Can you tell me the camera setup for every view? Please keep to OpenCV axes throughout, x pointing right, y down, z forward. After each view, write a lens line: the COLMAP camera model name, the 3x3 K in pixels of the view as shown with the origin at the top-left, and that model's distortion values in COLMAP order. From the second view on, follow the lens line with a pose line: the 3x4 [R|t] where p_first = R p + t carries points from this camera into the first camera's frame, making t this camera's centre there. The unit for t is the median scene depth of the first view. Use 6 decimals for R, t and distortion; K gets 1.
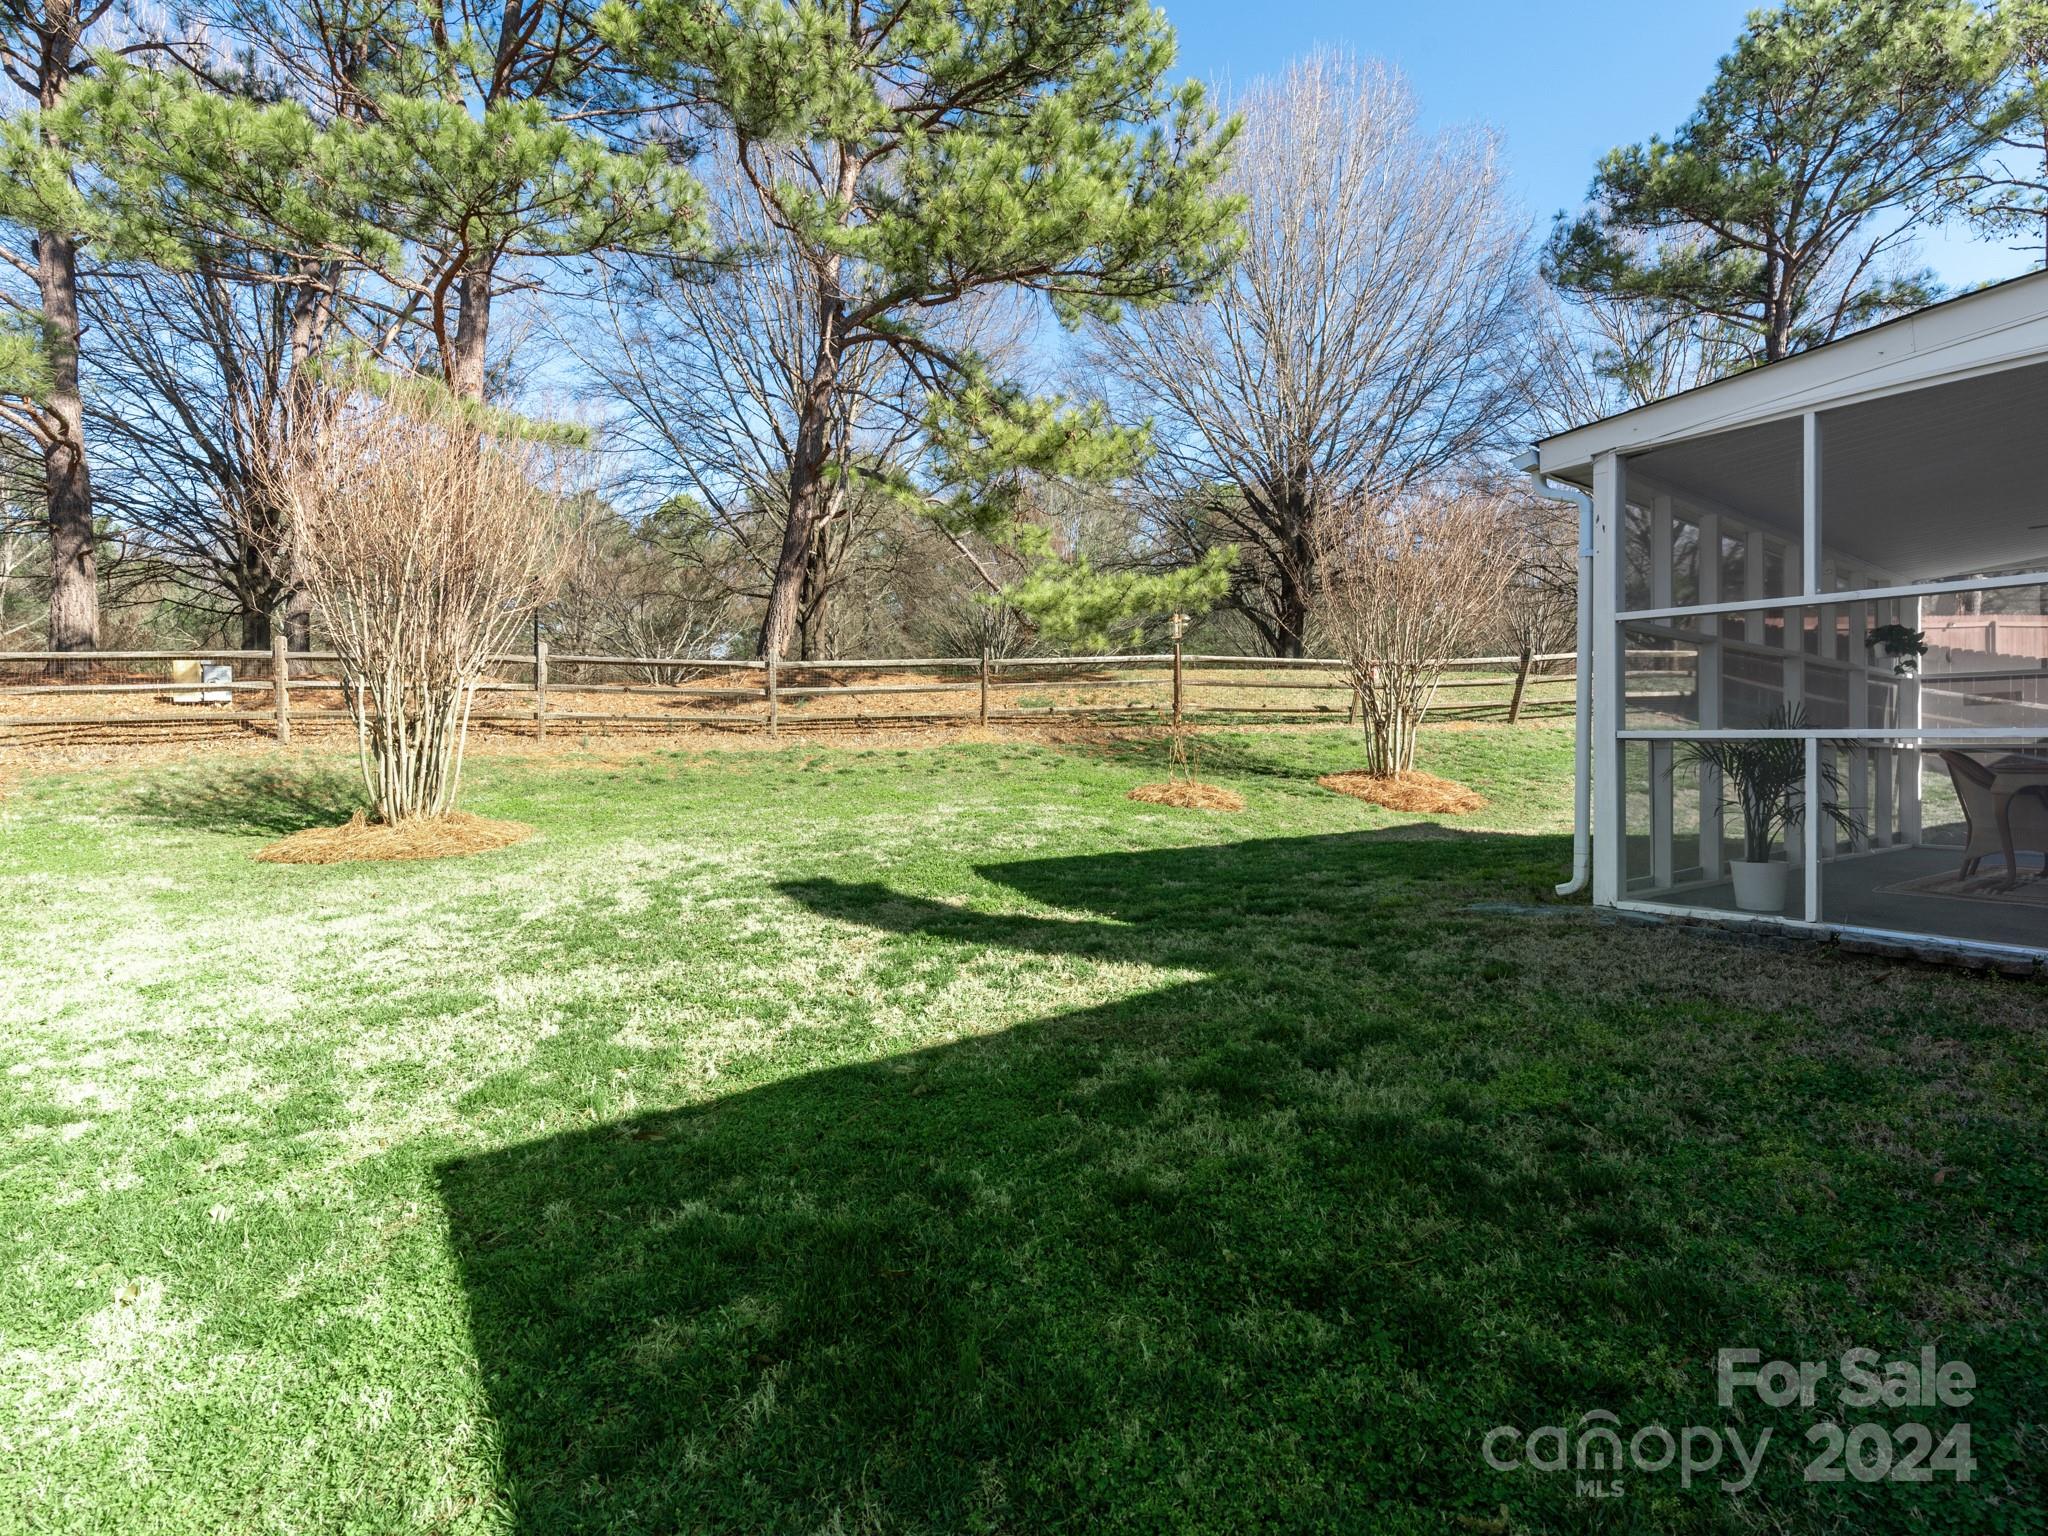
lens RADIAL K [[1029.5, 0, 1029.9], [0, 1029.5, 771.9], [0, 0, 1]] dist [0.001863, 0.000471]
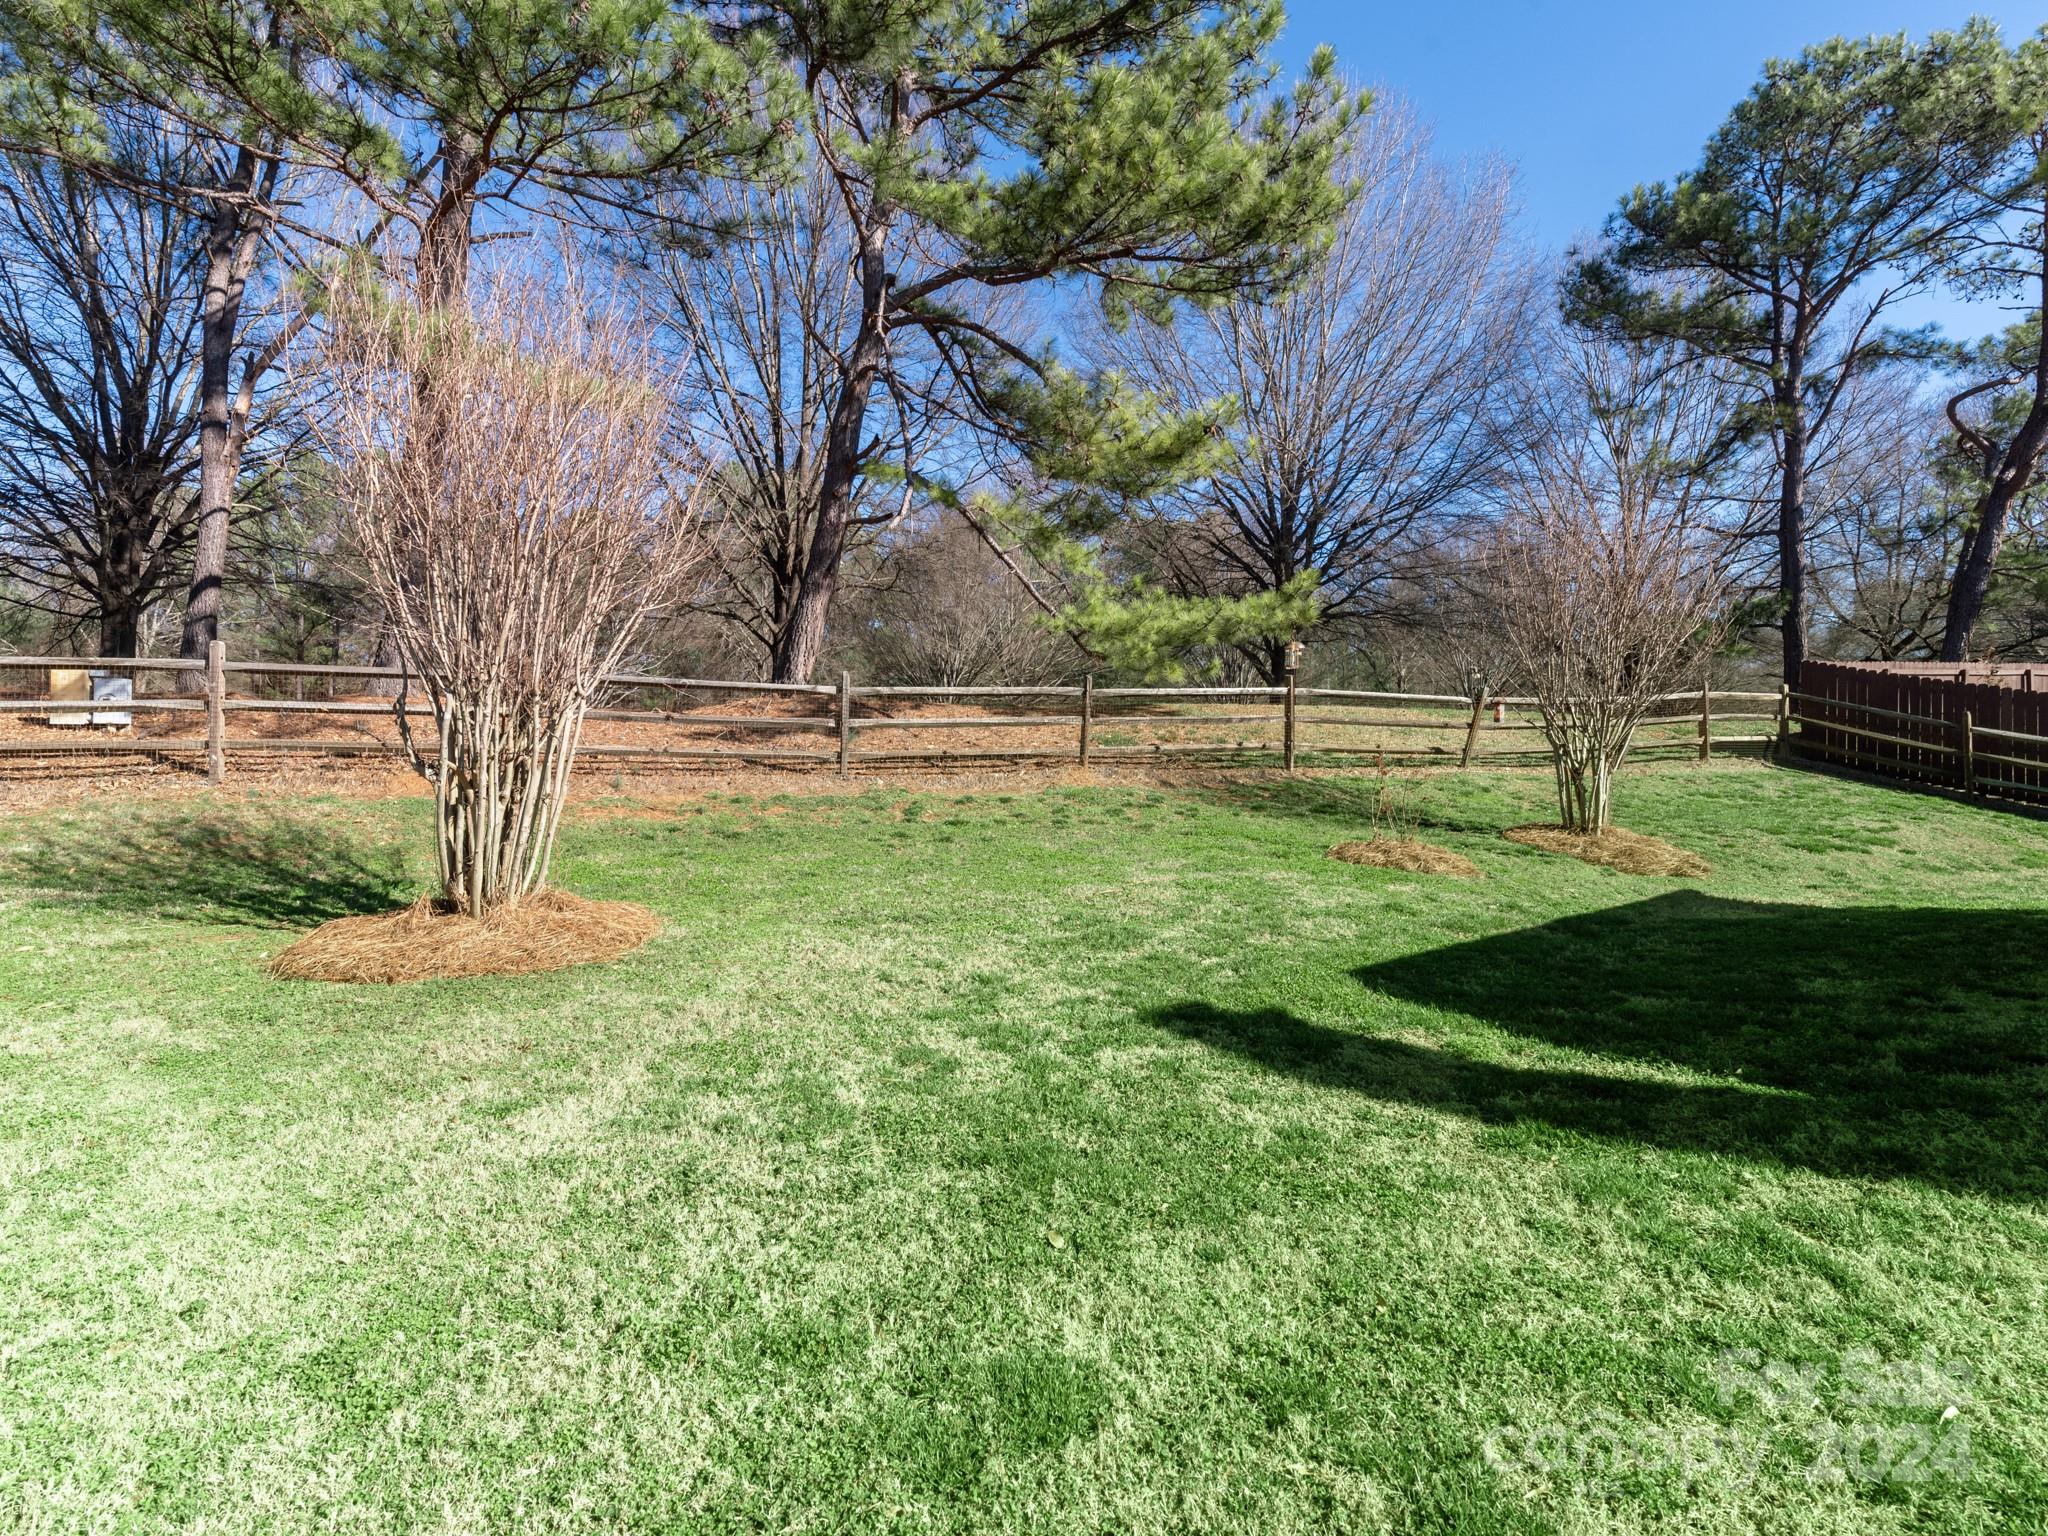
lens RADIAL K [[1029.5, 0, 1019.7], [0, 1029.5, 767.1], [0, 0, 1]] dist [0.001863, 0.000471]
pose [[0.994187, 0.010754, 0.107128, -0.172888], [-0.006951, 0.999334, -0.035814, -0.012224], [-0.107441, 0.034861, 0.993600, 0.145738]]
